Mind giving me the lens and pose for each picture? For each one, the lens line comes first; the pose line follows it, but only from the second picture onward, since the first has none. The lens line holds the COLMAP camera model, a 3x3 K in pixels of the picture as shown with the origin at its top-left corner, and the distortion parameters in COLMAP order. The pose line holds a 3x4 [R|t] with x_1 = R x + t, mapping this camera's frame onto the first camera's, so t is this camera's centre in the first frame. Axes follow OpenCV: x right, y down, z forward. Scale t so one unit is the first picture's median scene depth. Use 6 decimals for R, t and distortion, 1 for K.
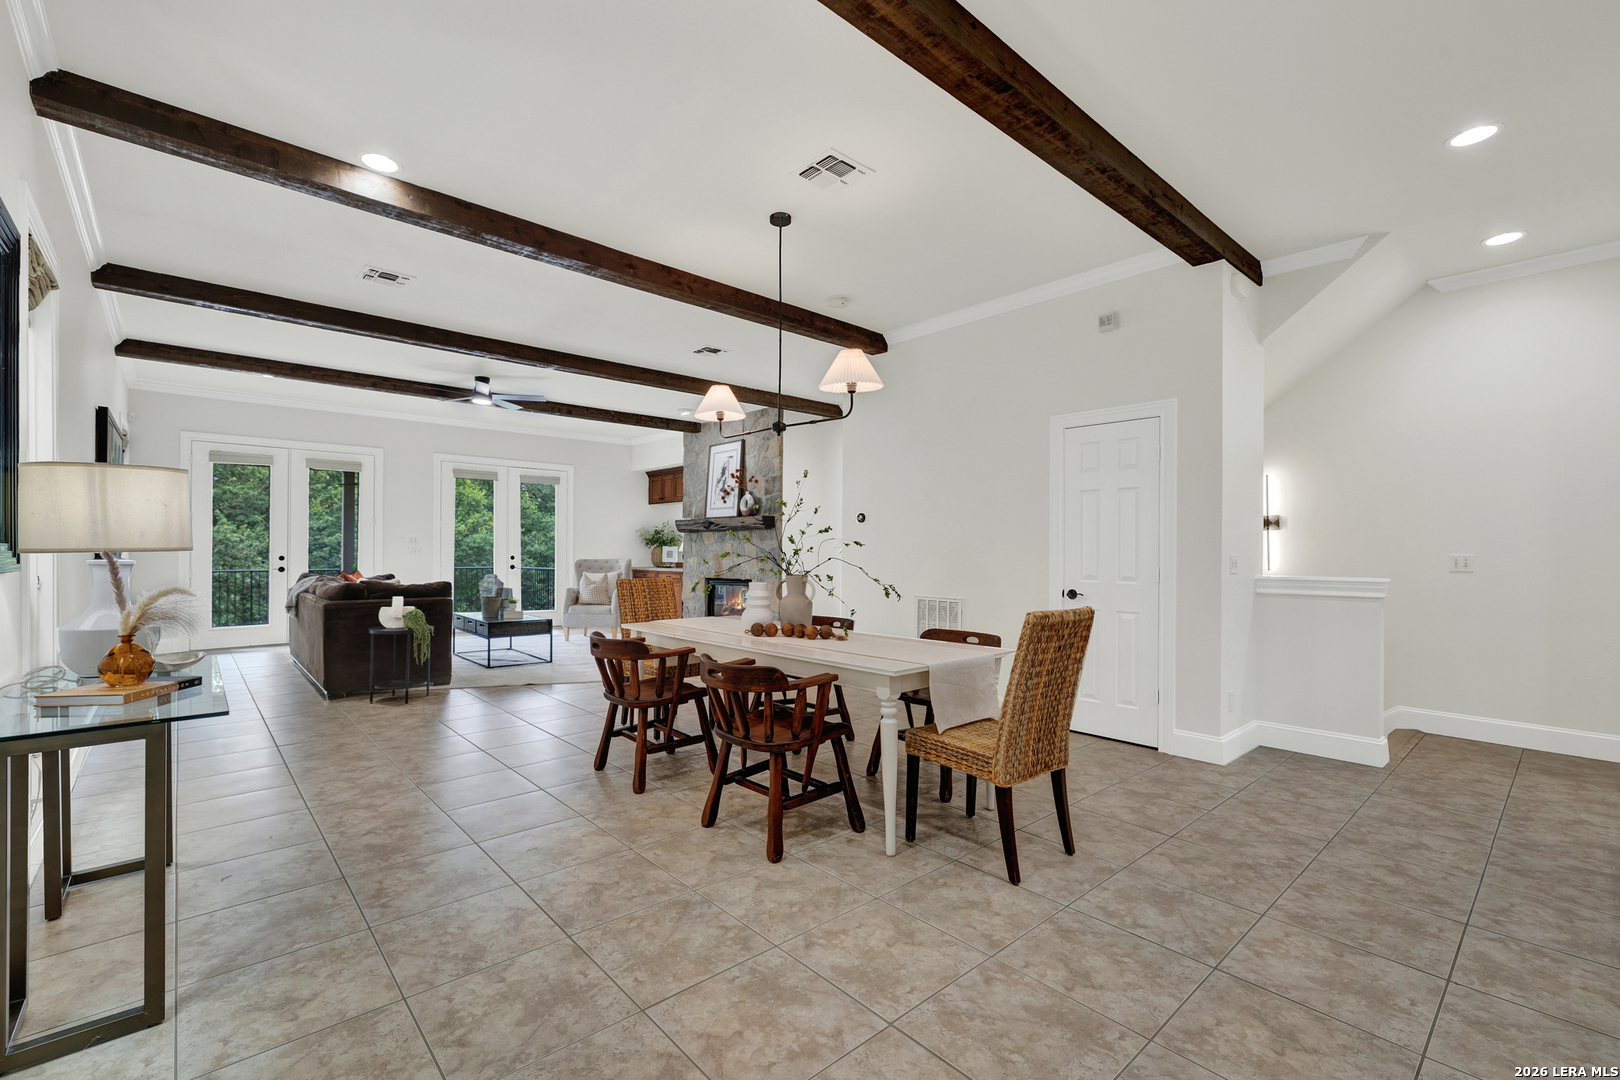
lens RADIAL K [[691.0, 0, 786.4], [0, 691.0, 556.8], [0, 0, 1]] dist [0.001190, -0.000490]
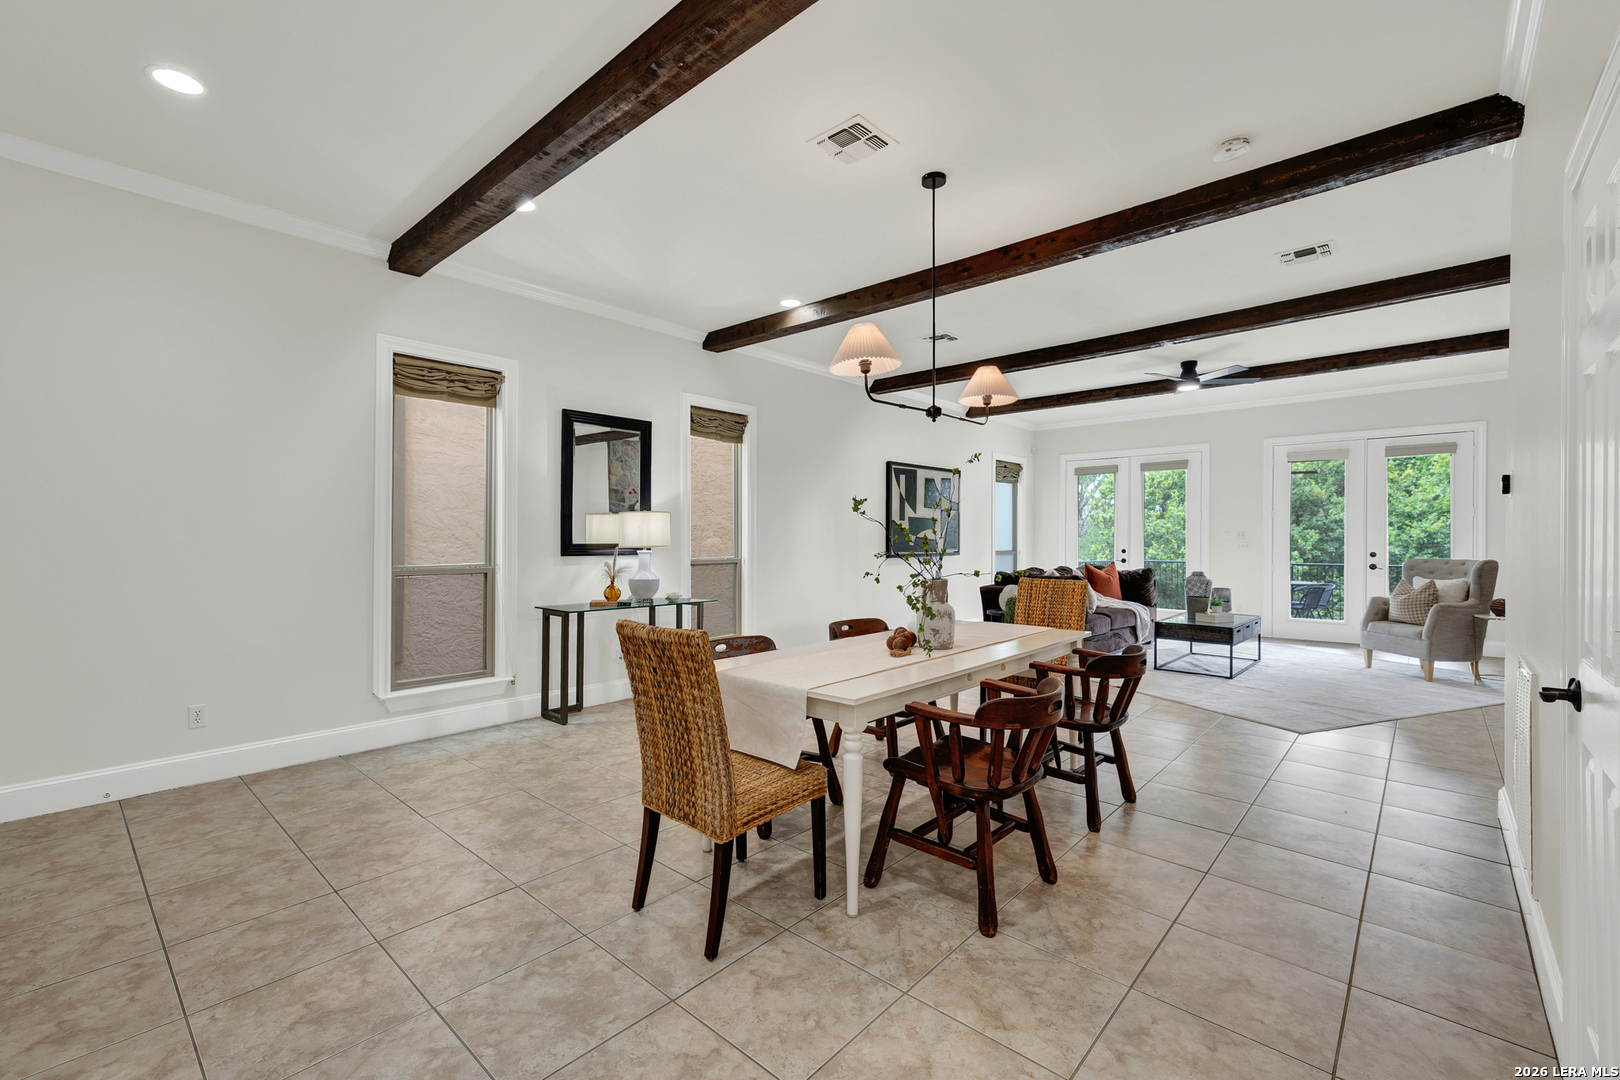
lens RADIAL K [[691.0, 0, 810.0], [0, 691.0, 542.2], [0, 0, 1]] dist [0.001190, -0.000490]
pose [[0.125307, 0.001902, -0.992116, 0.349389], [-0.010171, 0.999948, 0.000633, -0.008005], [0.992066, 0.010011, 0.125319, 0.300670]]
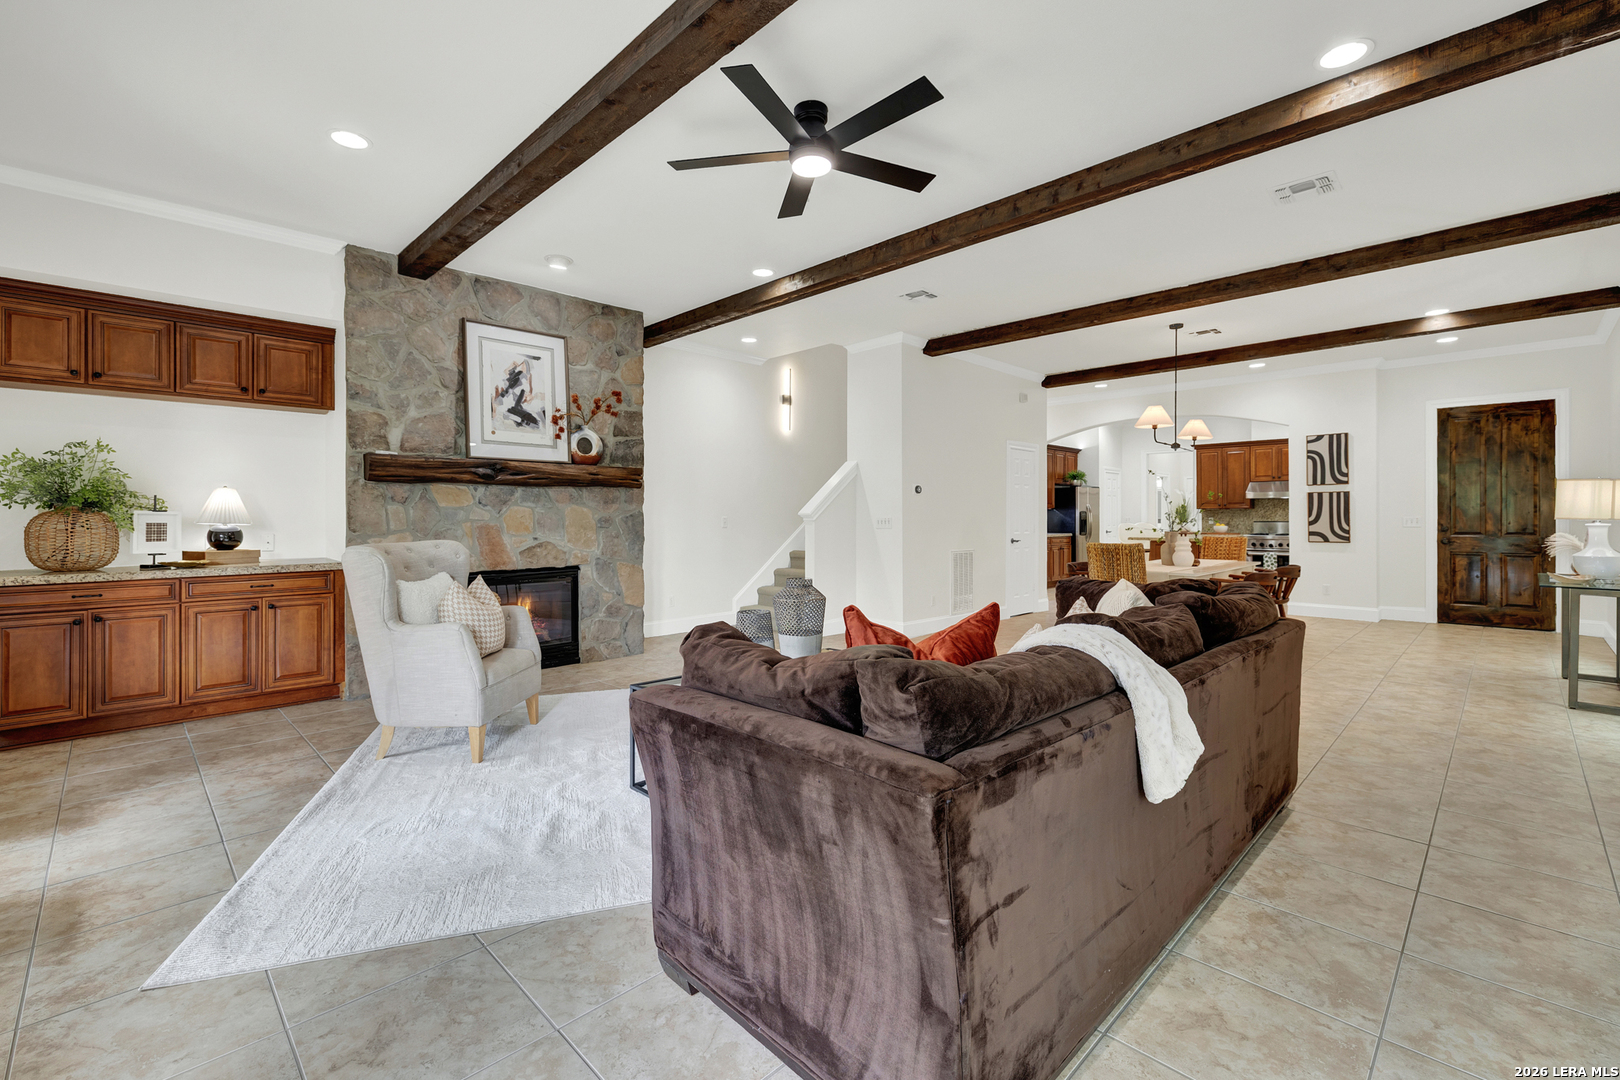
lens RADIAL K [[691.0, 0, 812.9], [0, 691.0, 523.0], [0, 0, 1]] dist [0.001190, -0.000490]
pose [[-0.064096, -0.012612, 0.997864, -0.692748], [0.010189, 0.999860, 0.013292, -0.011910], [-0.997892, 0.011019, -0.063959, 0.827177]]
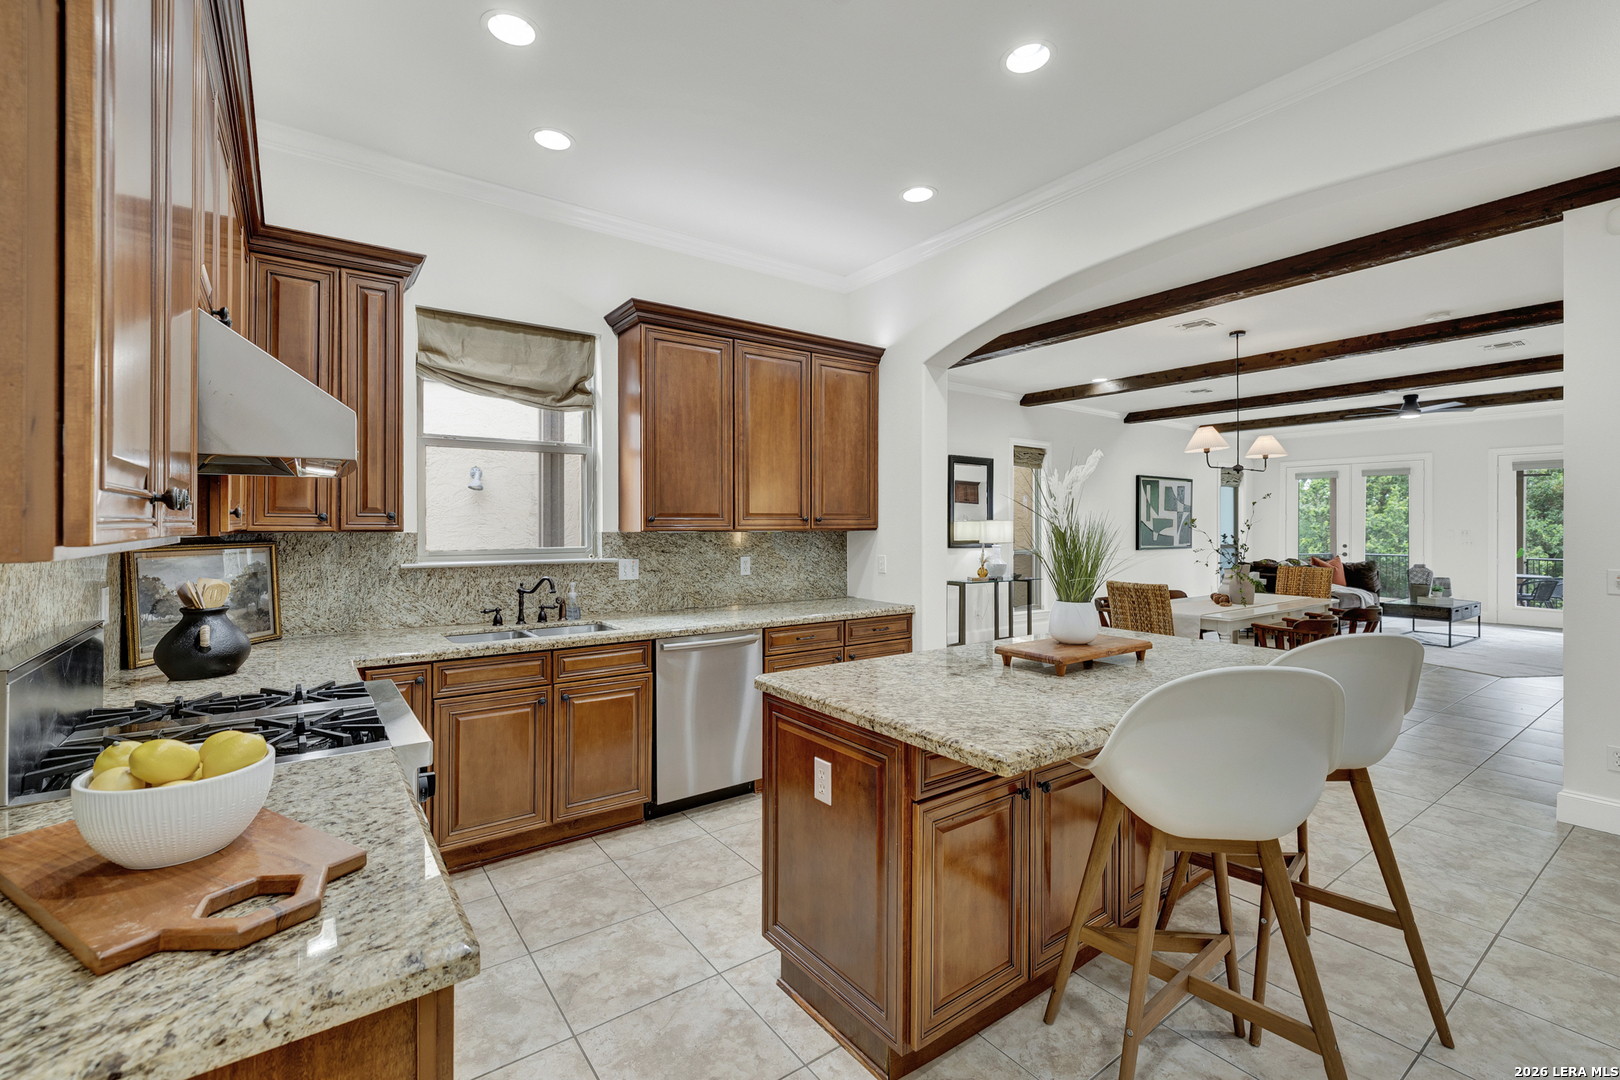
lens RADIAL K [[691.0, 0, 804.9], [0, 691.0, 527.8], [0, 0, 1]] dist [0.001190, -0.000490]
pose [[-0.094081, -0.003856, -0.995557, 0.665077], [-0.012242, 0.999921, -0.002716, -0.015914], [0.995489, 0.011932, -0.094121, 0.074263]]
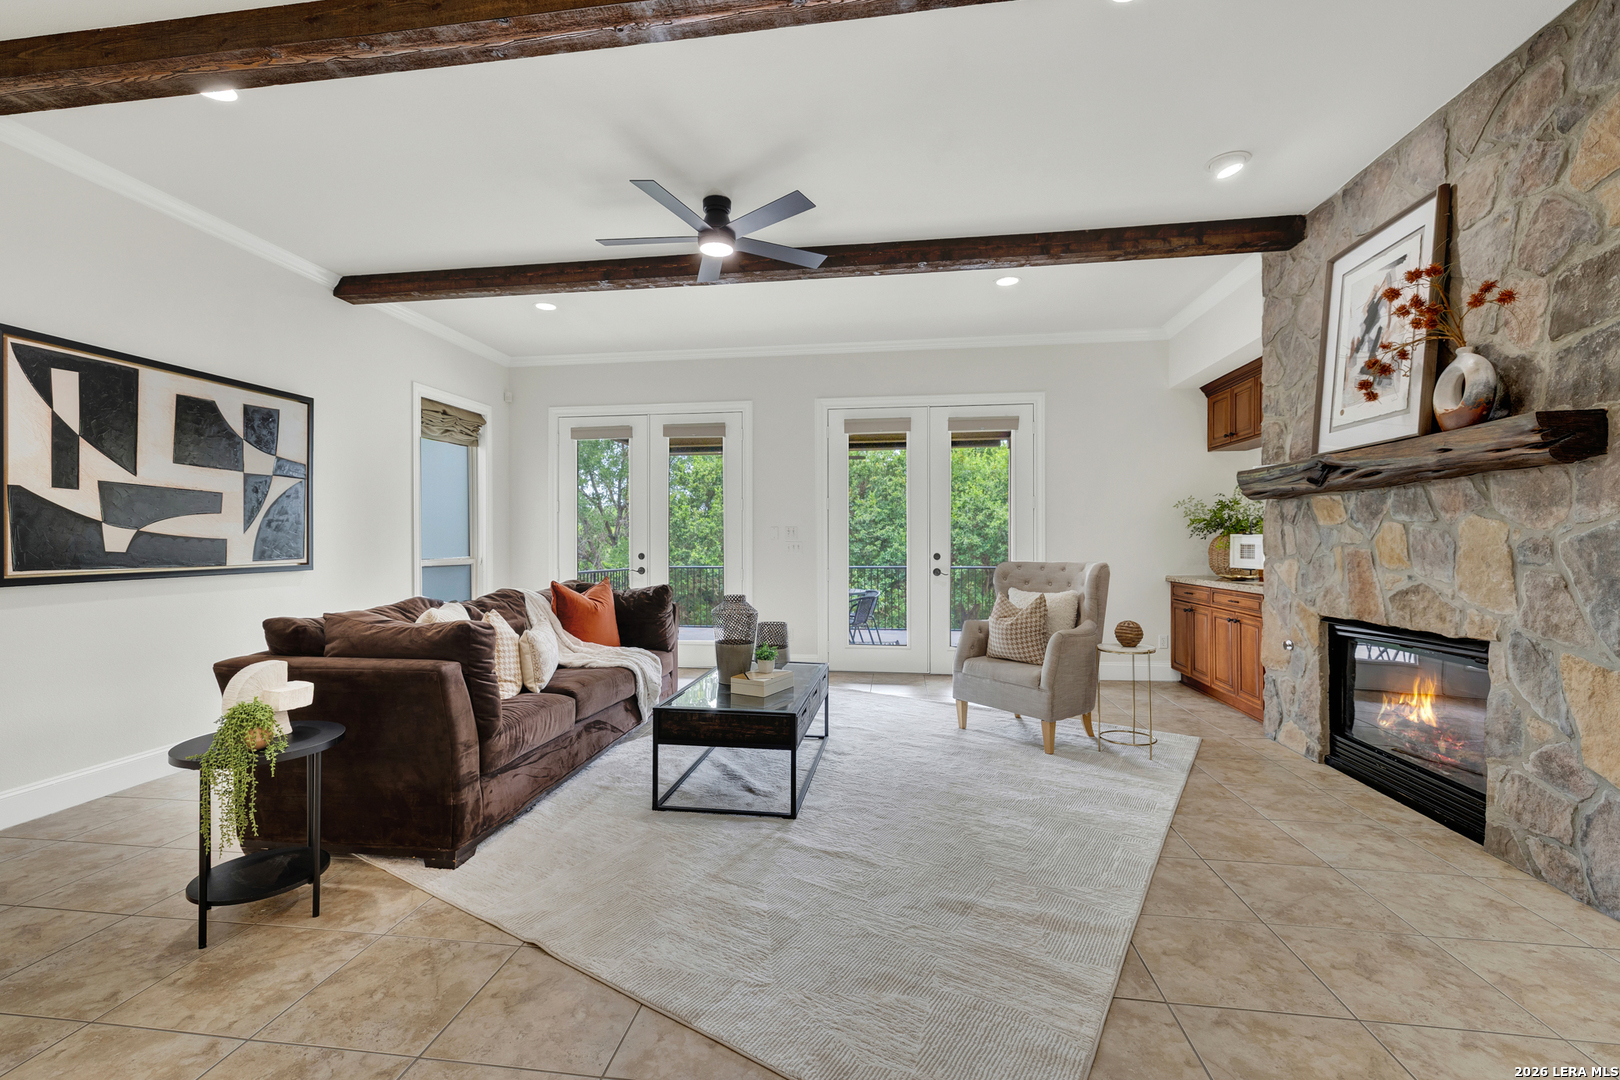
lens RADIAL K [[691.0, 0, 799.7], [0, 691.0, 542.8], [0, 0, 1]] dist [0.001190, -0.000490]
pose [[0.657511, -0.005493, -0.753425, -0.020617], [-0.000151, 0.999972, -0.007421, -0.007272], [0.753445, 0.004993, 0.657492, 0.581509]]
